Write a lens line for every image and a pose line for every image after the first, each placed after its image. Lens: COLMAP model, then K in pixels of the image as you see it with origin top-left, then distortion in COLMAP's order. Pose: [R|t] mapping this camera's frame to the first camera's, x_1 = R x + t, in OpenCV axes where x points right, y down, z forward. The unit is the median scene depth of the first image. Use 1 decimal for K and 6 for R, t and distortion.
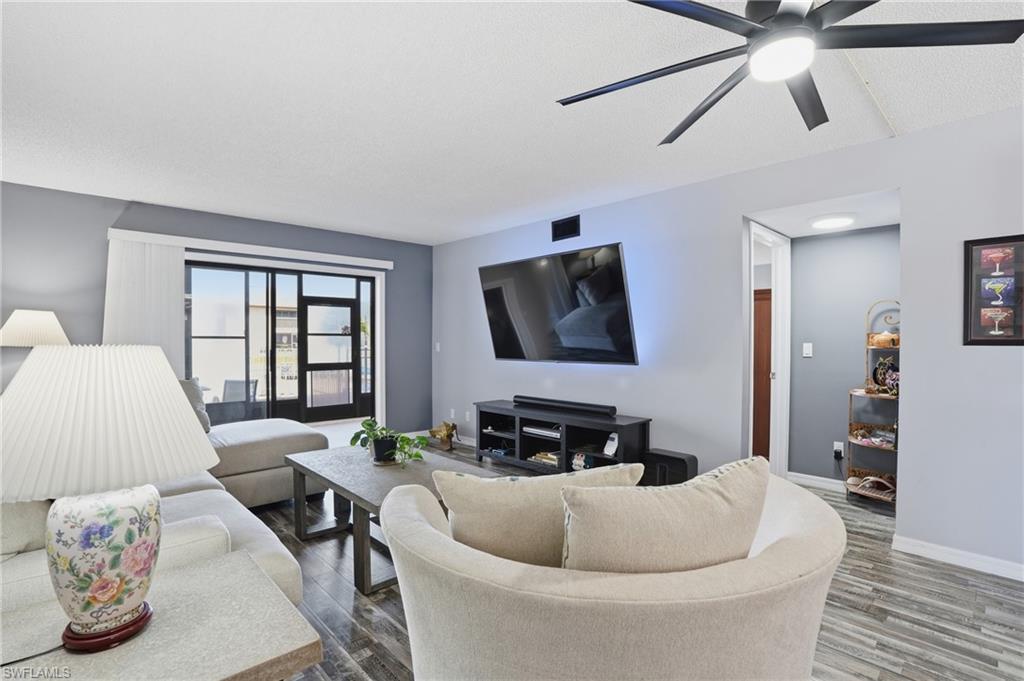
lens RADIAL K [[472.2, 0, 512.0], [0, 472.2, 340.5], [0, 0, 1]] dist [-0.065493, 0.022481]
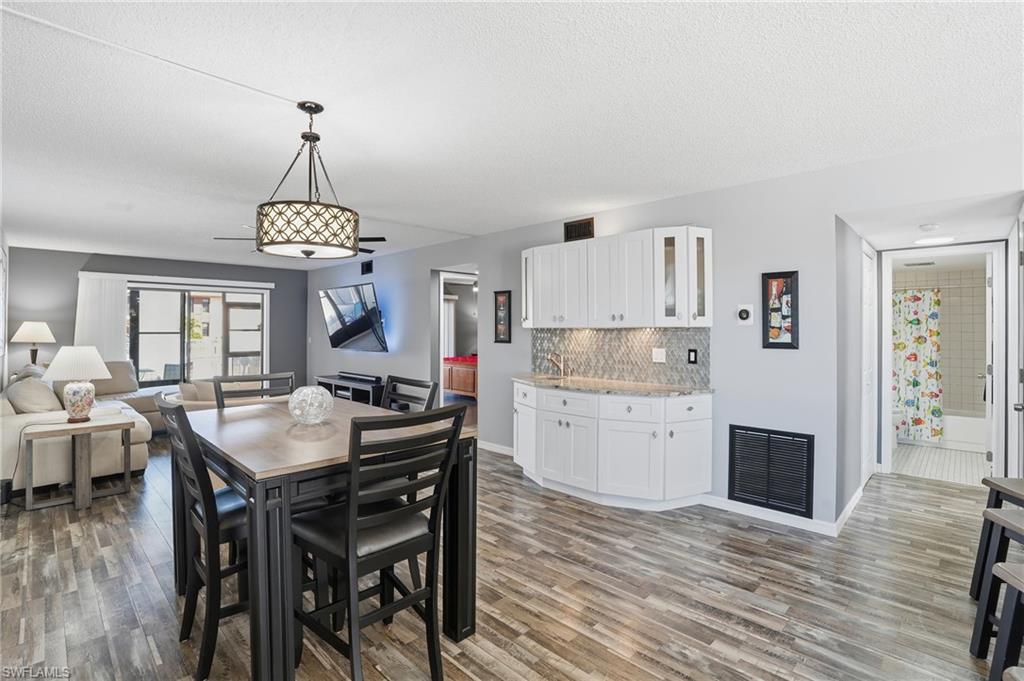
lens RADIAL K [[482.5, 0, 506.3], [0, 482.5, 326.7], [0, 0, 1]] dist [-0.030240, 0.000696]
pose [[0.999824, 0.001107, 0.018720, 0.456371], [-0.001002, 0.999984, -0.005634, -0.022177], [-0.018726, 0.005614, 0.999809, -0.536984]]
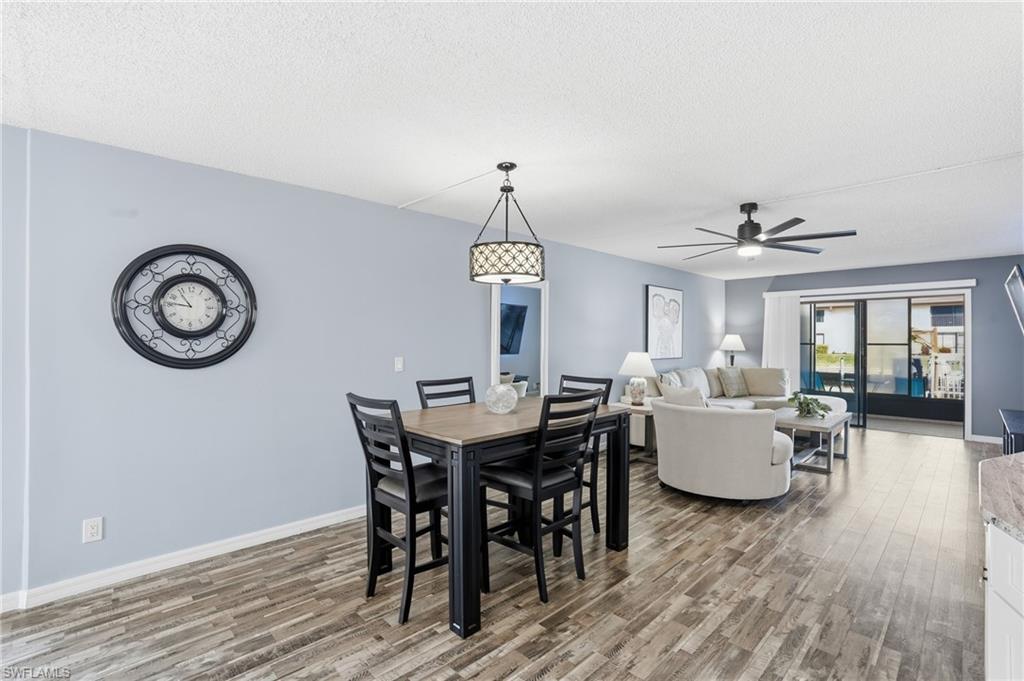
lens RADIAL K [[472.2, 0, 512.0], [0, 472.2, 340.5], [0, 0, 1]] dist [-0.065493, 0.022481]
pose [[0.013755, 0.001474, -0.999904, 0.807449], [0.001024, 0.999998, 0.001488, -0.023042], [0.999905, -0.001045, 0.013754, -0.127029]]
